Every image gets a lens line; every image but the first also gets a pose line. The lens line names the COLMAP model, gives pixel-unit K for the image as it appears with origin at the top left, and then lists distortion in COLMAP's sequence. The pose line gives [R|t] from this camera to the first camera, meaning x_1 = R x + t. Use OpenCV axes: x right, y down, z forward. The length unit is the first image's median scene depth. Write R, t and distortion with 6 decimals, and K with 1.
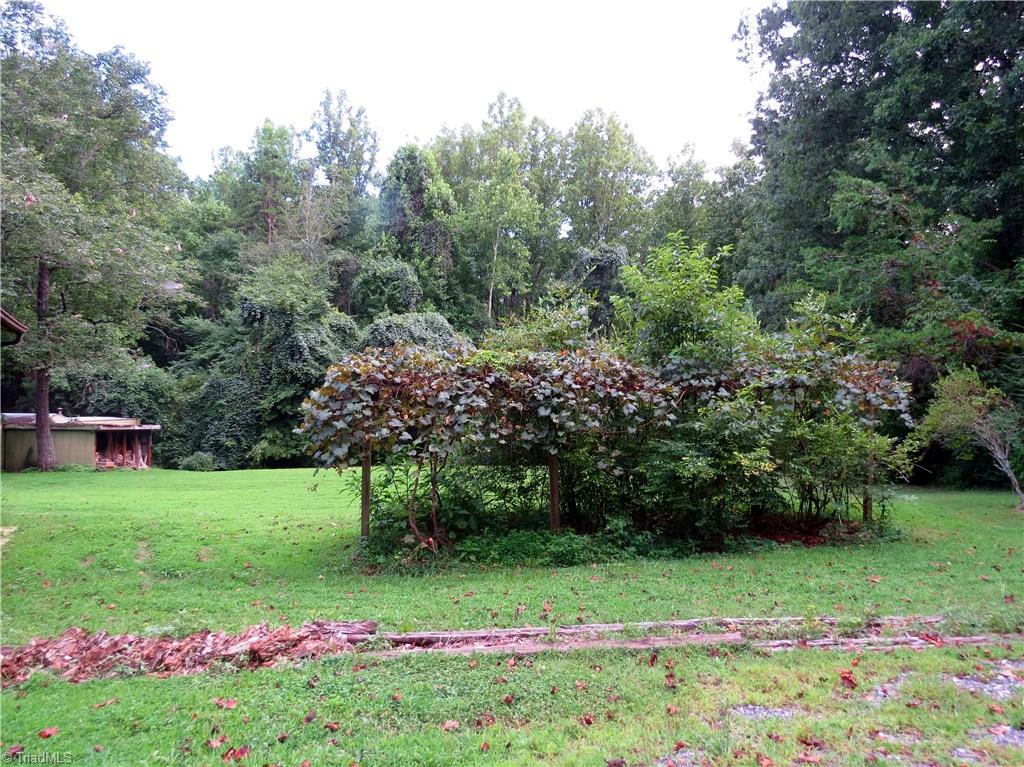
lens RADIAL K [[728.7, 0, 512.0], [0, 728.7, 383.5], [0, 0, 1]] dist [-0.004659, -0.002503]
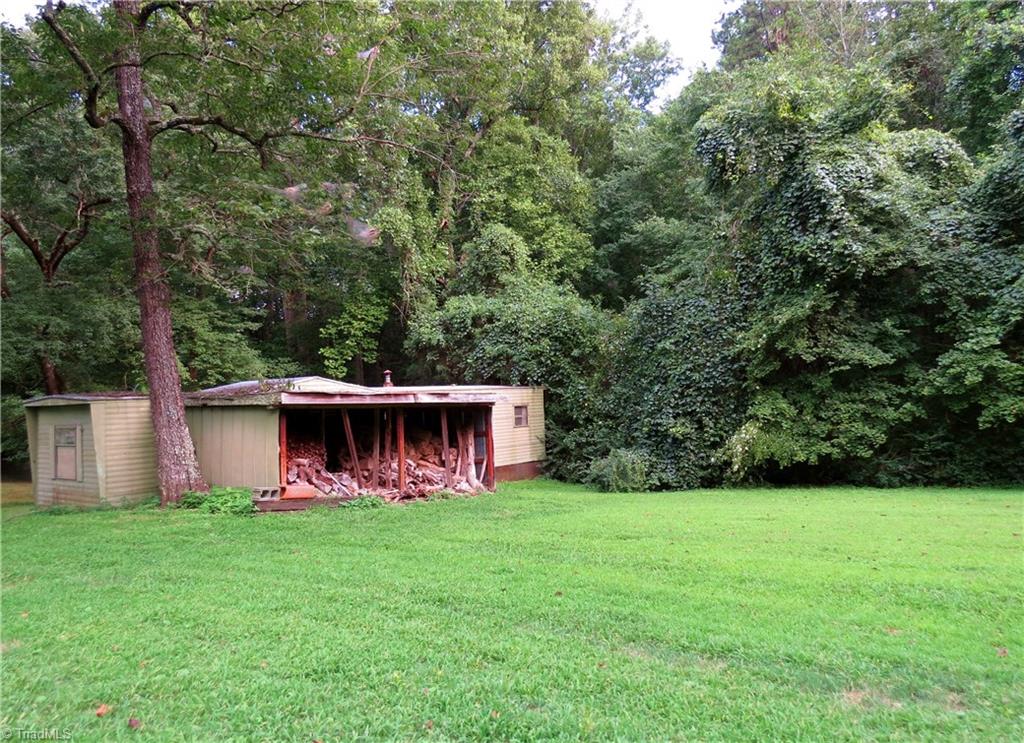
lens RADIAL K [[771.7, 0, 512.0], [0, 771.7, 371.5], [0, 0, 1]] dist [0.001770, 0.000084]
pose [[0.747938, -0.057220, -0.661298, -0.137859], [0.066627, 0.997718, -0.010973, 0.042329], [0.660416, -0.035853, 0.750043, 0.551262]]
